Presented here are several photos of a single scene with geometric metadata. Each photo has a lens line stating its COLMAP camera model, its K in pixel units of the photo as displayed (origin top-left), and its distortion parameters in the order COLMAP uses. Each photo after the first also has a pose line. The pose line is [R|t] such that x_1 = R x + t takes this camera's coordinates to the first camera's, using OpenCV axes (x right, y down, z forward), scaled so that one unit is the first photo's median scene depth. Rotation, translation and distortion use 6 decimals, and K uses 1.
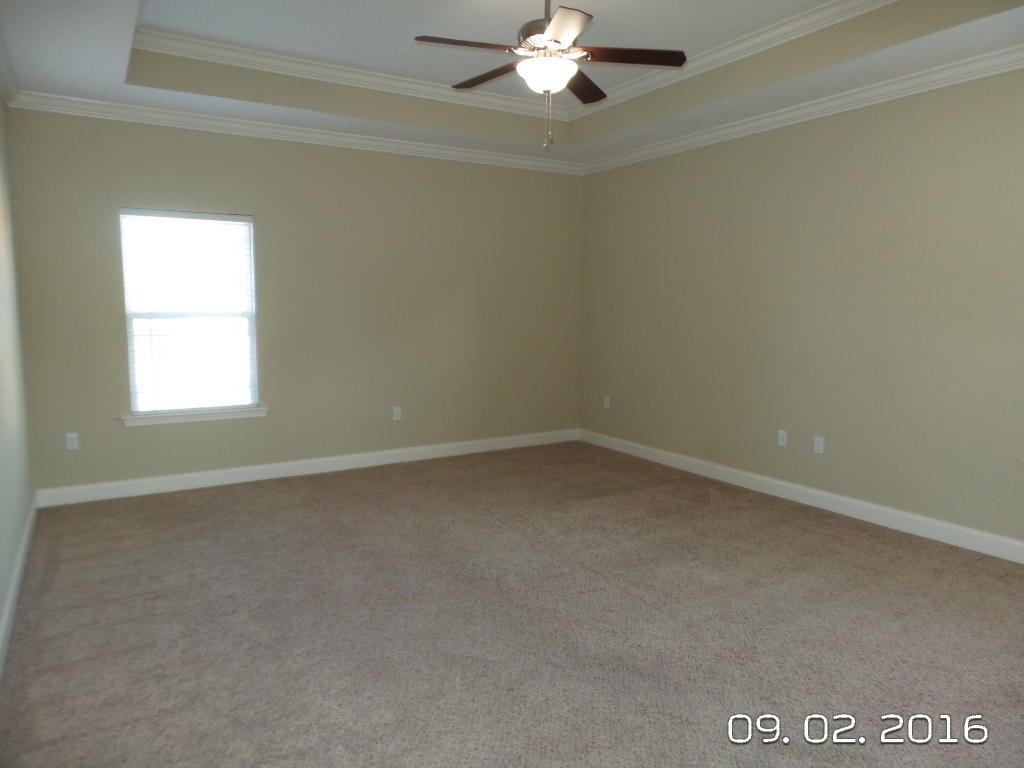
lens RADIAL K [[704.7, 0, 516.8], [0, 704.7, 386.4], [0, 0, 1]] dist [-0.012410, 0.000882]
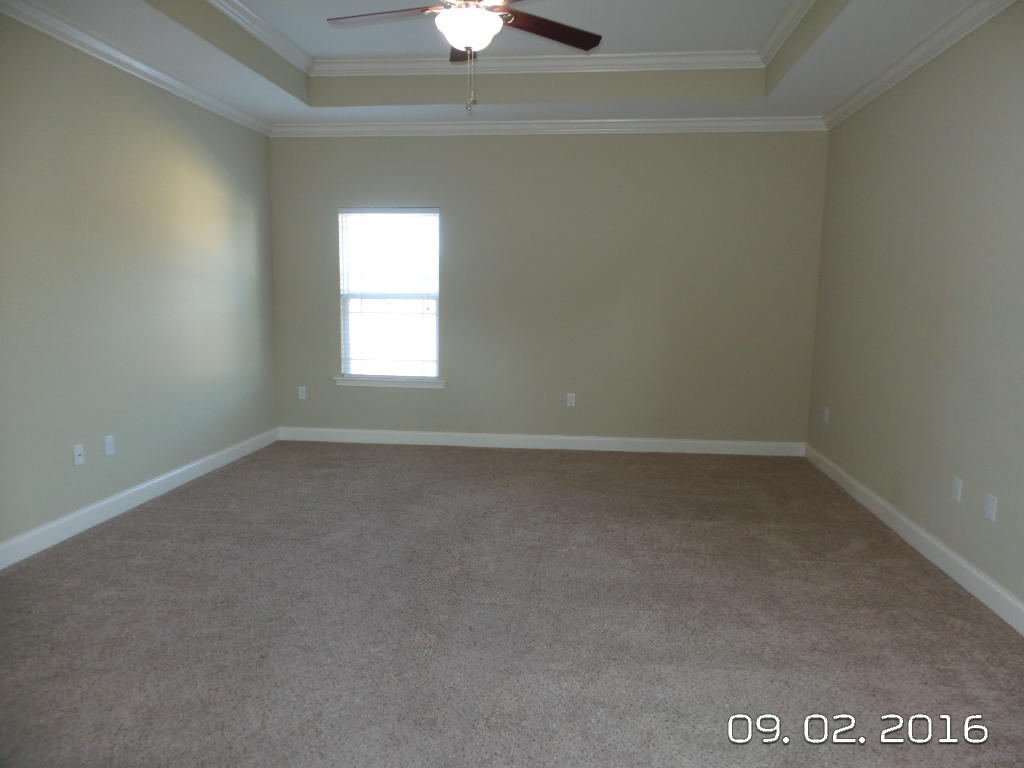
lens RADIAL K [[692.1, 0, 513.0], [0, 692.1, 418.0], [0, 0, 1]] dist [-0.058623, 0.000464]
pose [[0.786335, 0.118540, -0.606321, 0.436478], [-0.079739, 0.992684, 0.090663, -0.021460], [0.612632, -0.022944, 0.790035, 0.219319]]
